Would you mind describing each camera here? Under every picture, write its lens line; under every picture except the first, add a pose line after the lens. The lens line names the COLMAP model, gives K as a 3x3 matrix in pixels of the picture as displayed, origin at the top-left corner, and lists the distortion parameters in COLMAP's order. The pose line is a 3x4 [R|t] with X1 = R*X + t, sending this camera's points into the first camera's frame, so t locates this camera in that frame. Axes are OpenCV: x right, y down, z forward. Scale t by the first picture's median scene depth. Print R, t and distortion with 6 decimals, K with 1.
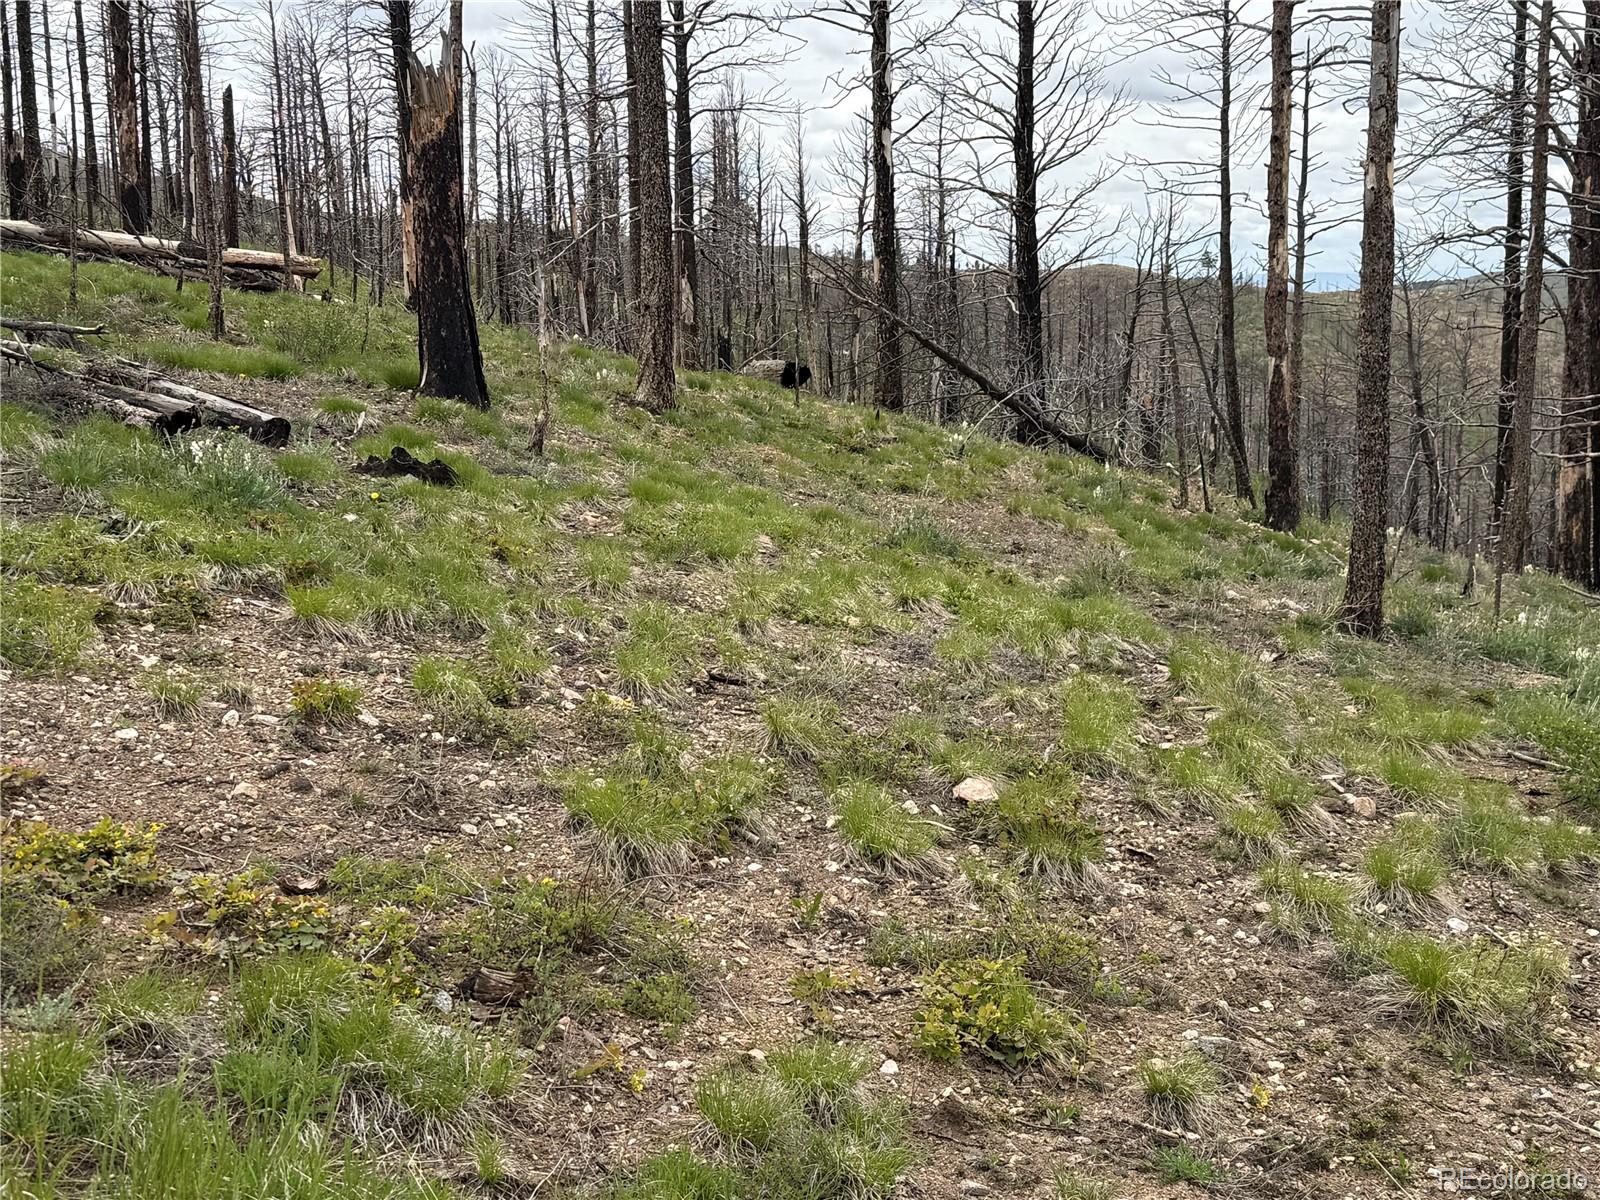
lens RADIAL K [[2279.0, 0, 800.9], [0, 2279.0, 601.1], [0, 0, 1]] dist [0.018973, 0.000000]
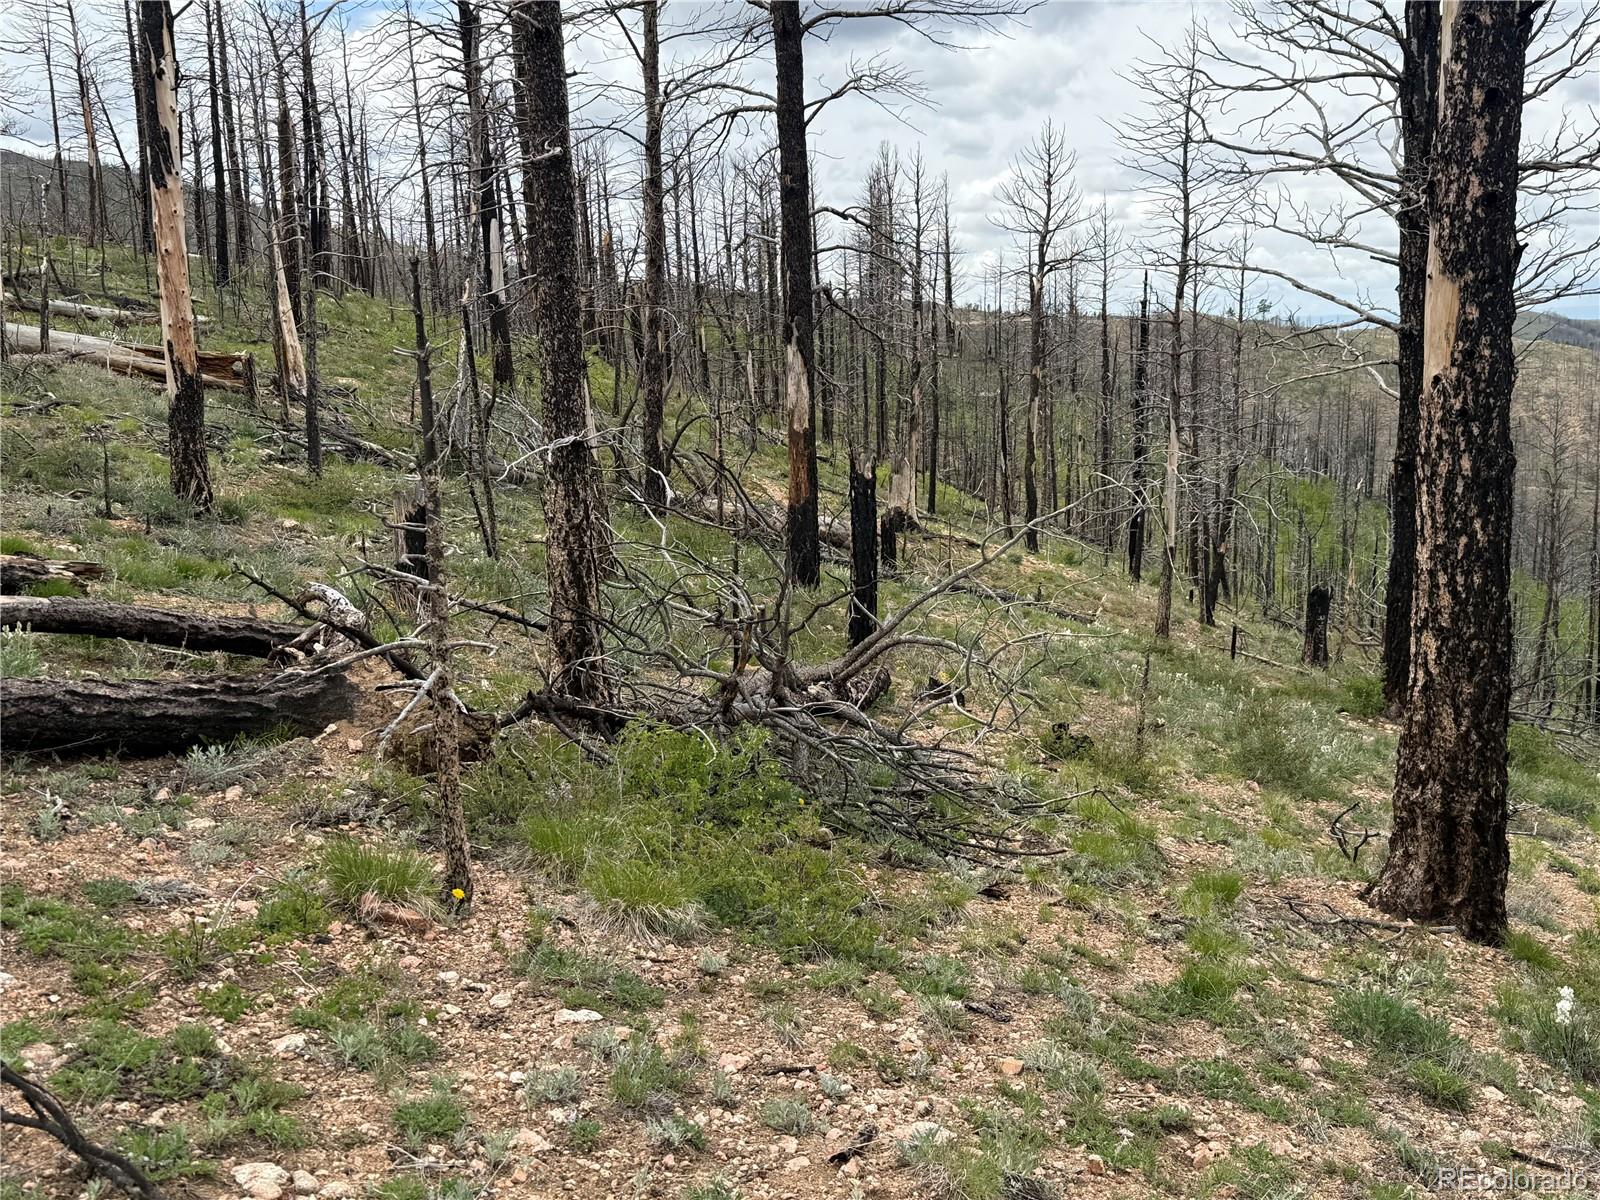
lens RADIAL K [[1713.4, 0, 799.1], [0, 1713.4, 599.9], [0, 0, 1]] dist [0.034209, 0.000000]
pose [[0.996537, -0.006196, -0.082924, -0.010619], [0.007497, 0.999853, 0.015395, -0.054516], [0.082816, -0.015963, 0.996437, 0.372245]]
